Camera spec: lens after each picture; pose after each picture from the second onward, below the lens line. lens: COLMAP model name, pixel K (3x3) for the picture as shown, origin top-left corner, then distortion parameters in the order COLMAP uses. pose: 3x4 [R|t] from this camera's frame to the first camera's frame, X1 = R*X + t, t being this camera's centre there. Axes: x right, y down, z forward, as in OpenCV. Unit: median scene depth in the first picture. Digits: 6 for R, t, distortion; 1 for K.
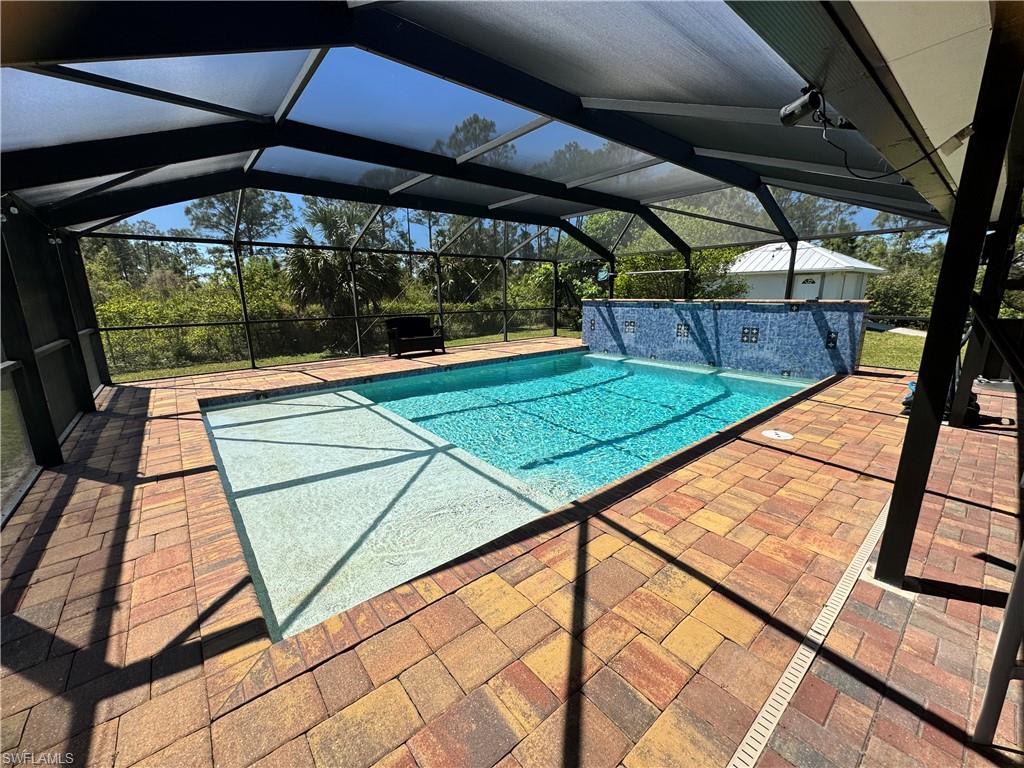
lens RADIAL K [[407.9, 0, 511.2], [0, 407.9, 383.5], [0, 0, 1]] dist [-0.000147, 0.000546]
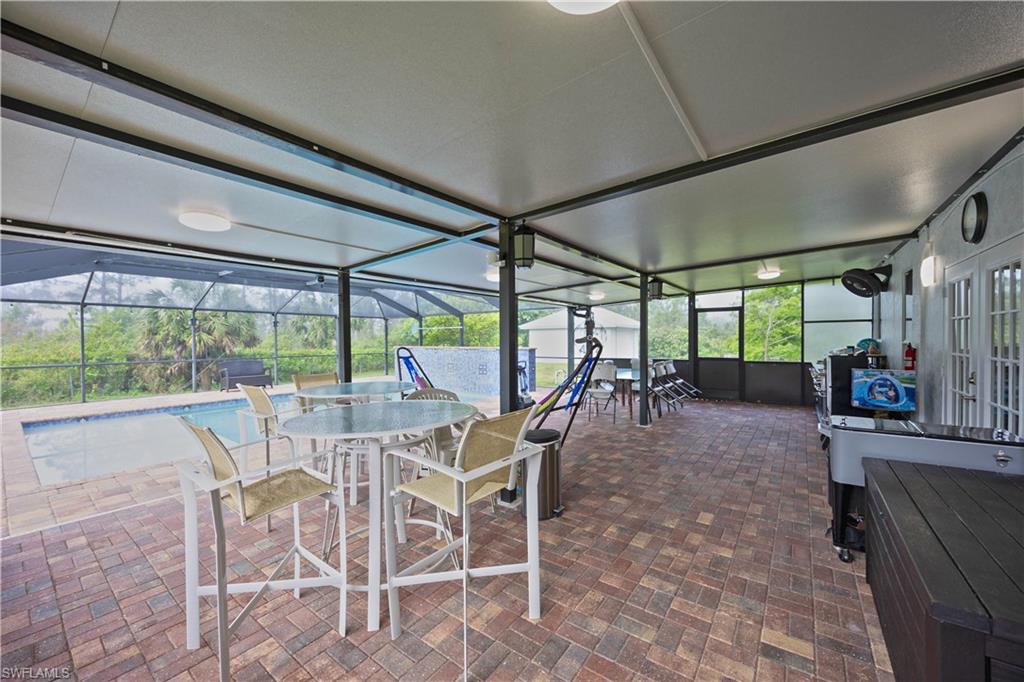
lens RADIAL K [[389.2, 0, 509.0], [0, 389.2, 341.6], [0, 0, 1]] dist [-0.004773, 0.000304]
pose [[0.972590, -0.001114, 0.232526, 0.314416], [0.050204, 0.977409, -0.205310, 0.077504], [-0.227044, 0.211356, 0.950673, -0.405981]]
